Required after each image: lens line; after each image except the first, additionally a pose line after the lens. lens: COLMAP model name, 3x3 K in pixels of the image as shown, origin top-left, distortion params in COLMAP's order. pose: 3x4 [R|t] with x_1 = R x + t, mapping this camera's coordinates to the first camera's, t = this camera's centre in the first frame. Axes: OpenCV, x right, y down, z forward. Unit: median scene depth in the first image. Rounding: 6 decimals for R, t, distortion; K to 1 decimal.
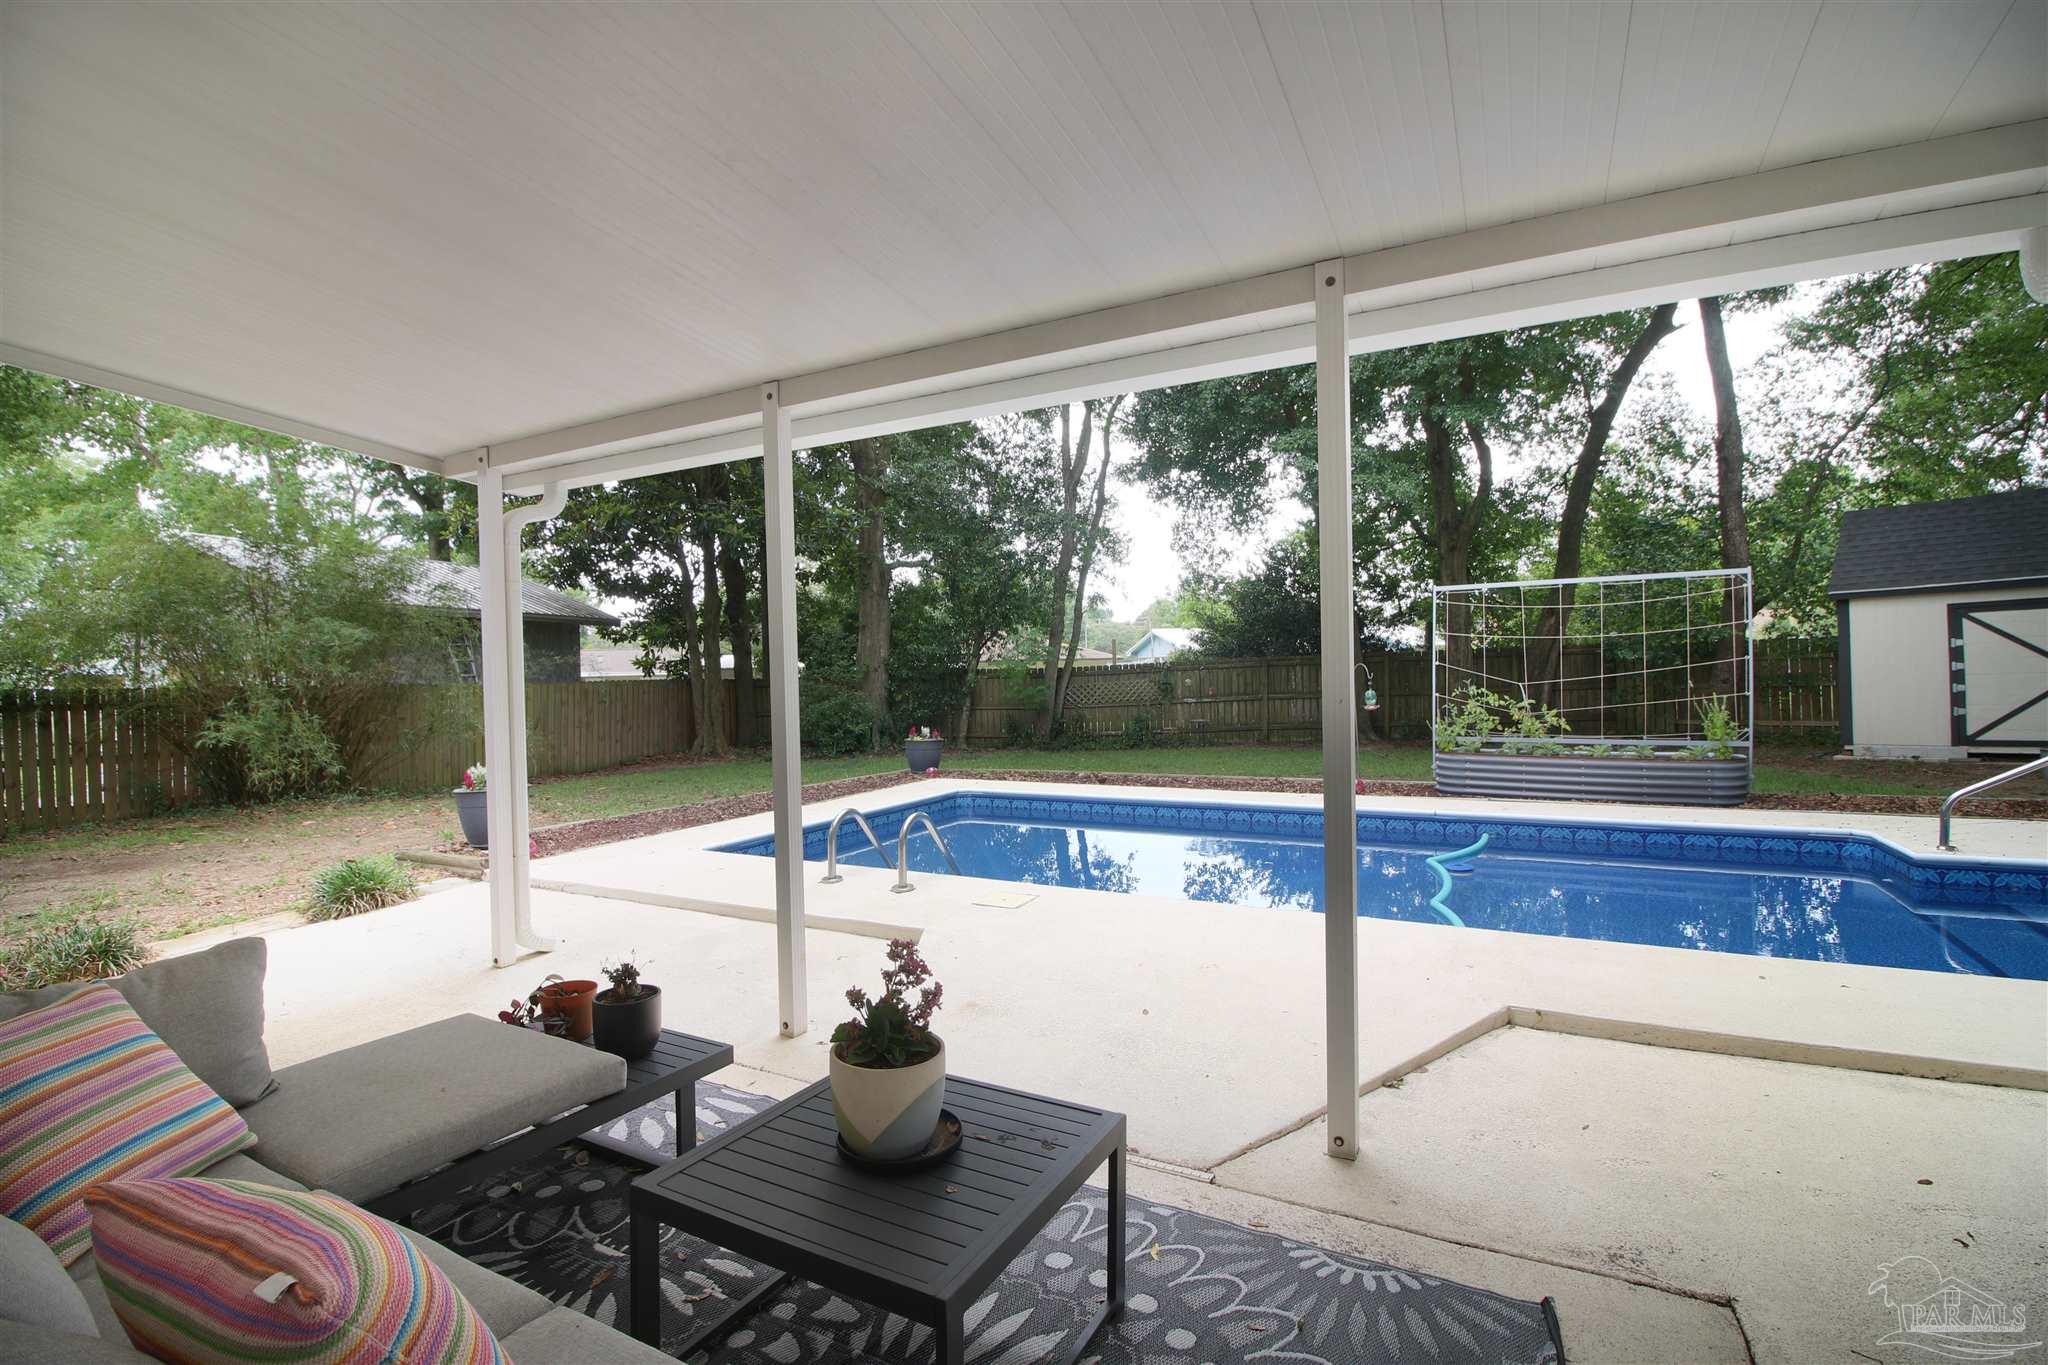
lens RADIAL K [[938.6, 0, 1031.4], [0, 938.6, 686.7], [0, 0, 1]] dist [-0.010050, -0.000876]
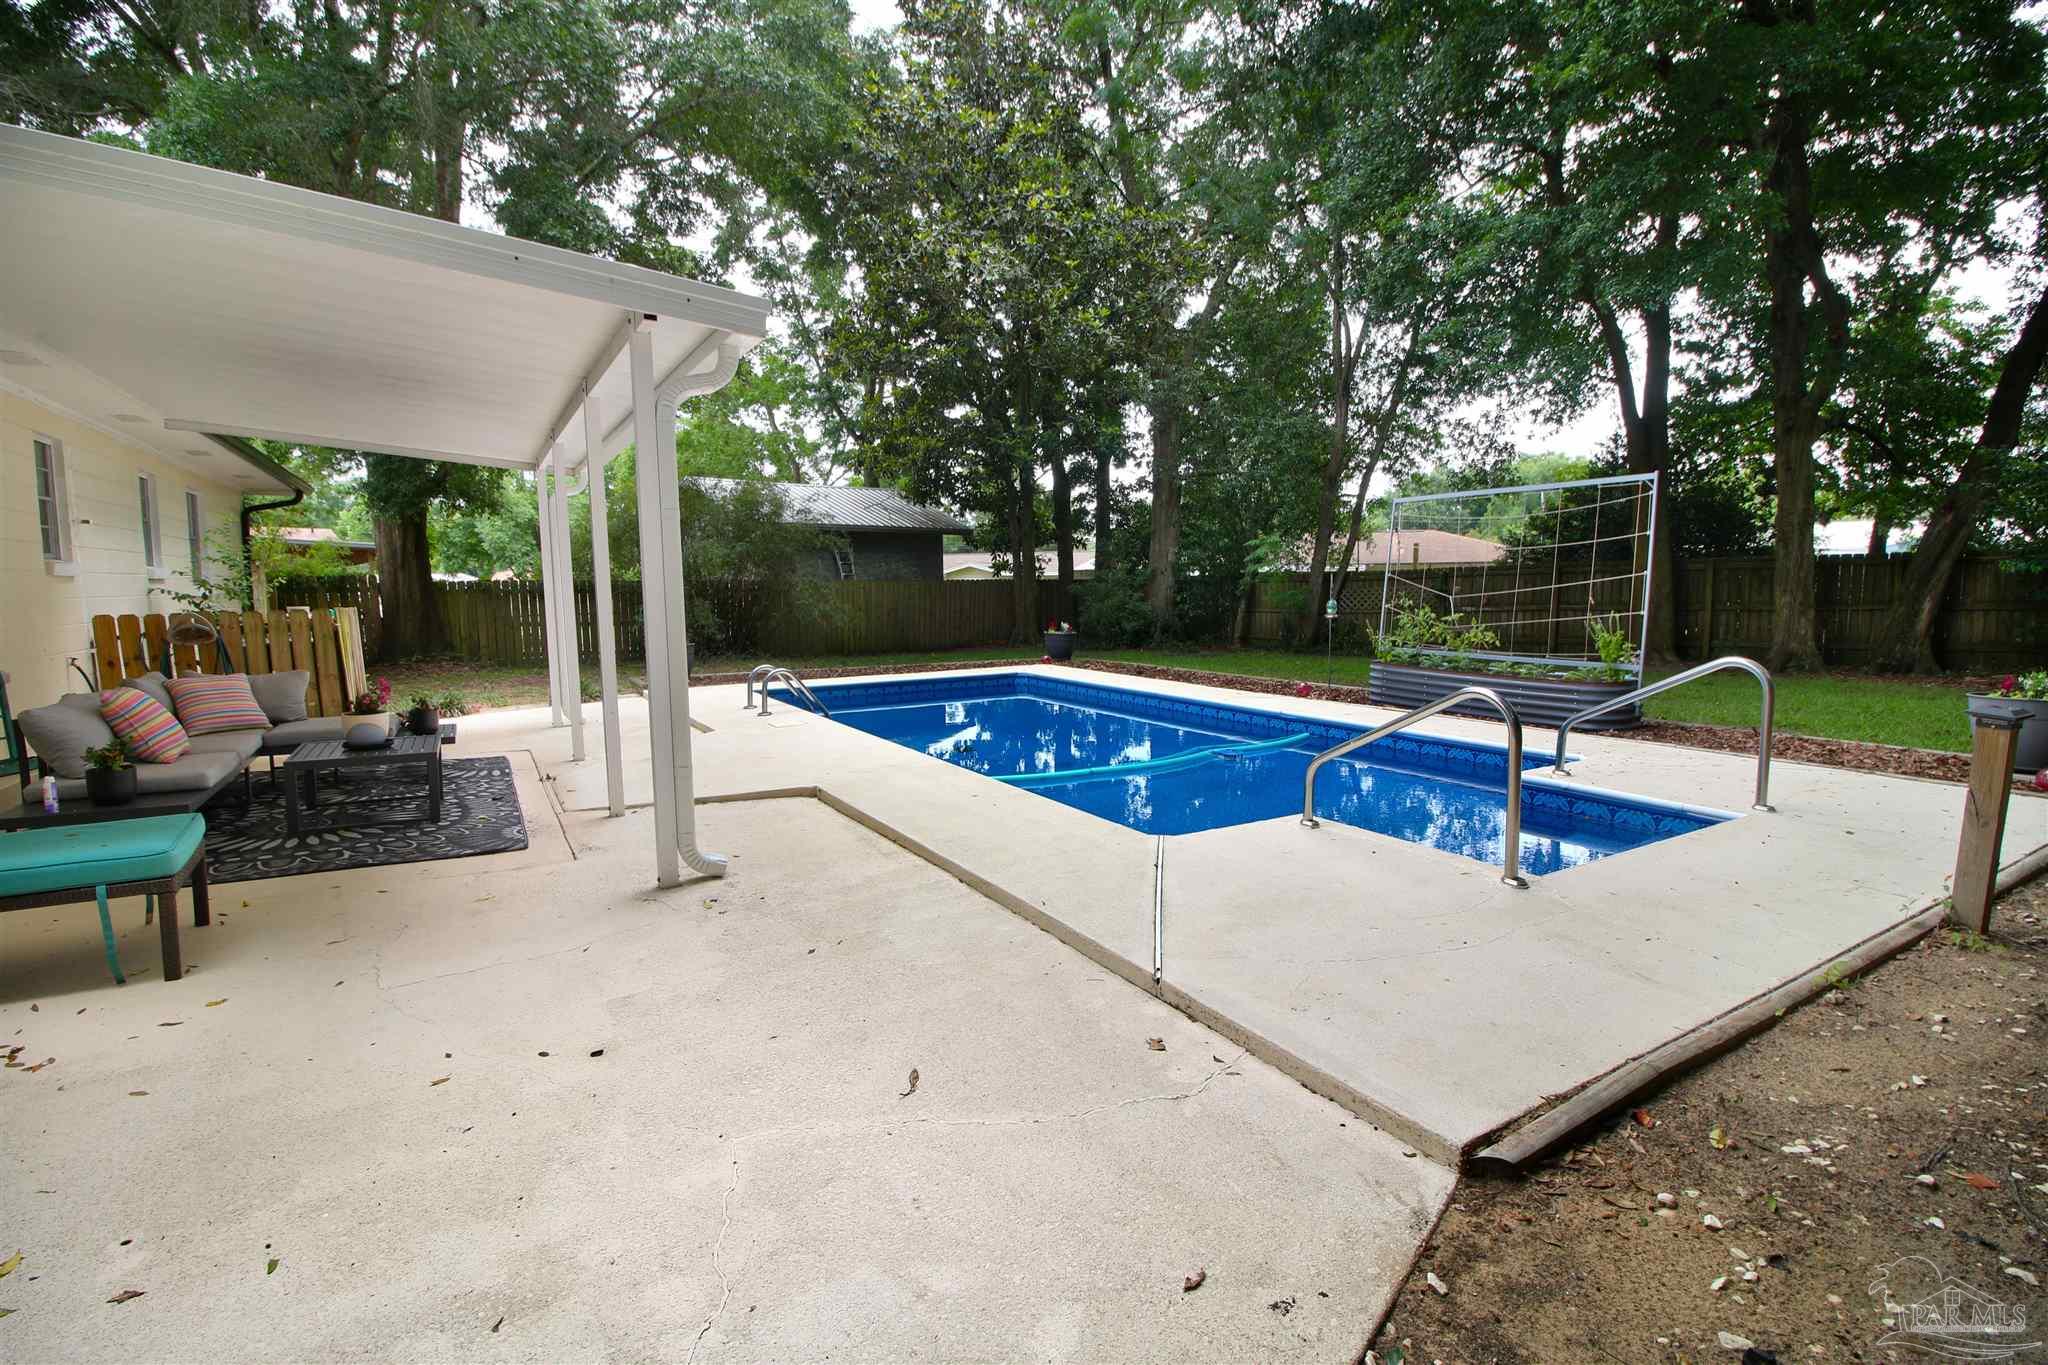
lens RADIAL K [[938.6, 0, 1022.3], [0, 938.6, 684.5], [0, 0, 1]] dist [-0.010050, -0.000876]
pose [[0.856954, 0.068515, -0.510818, 0.712792], [-0.014462, 0.993931, 0.109054, -0.013844], [0.515189, -0.086067, 0.852744, -0.100176]]
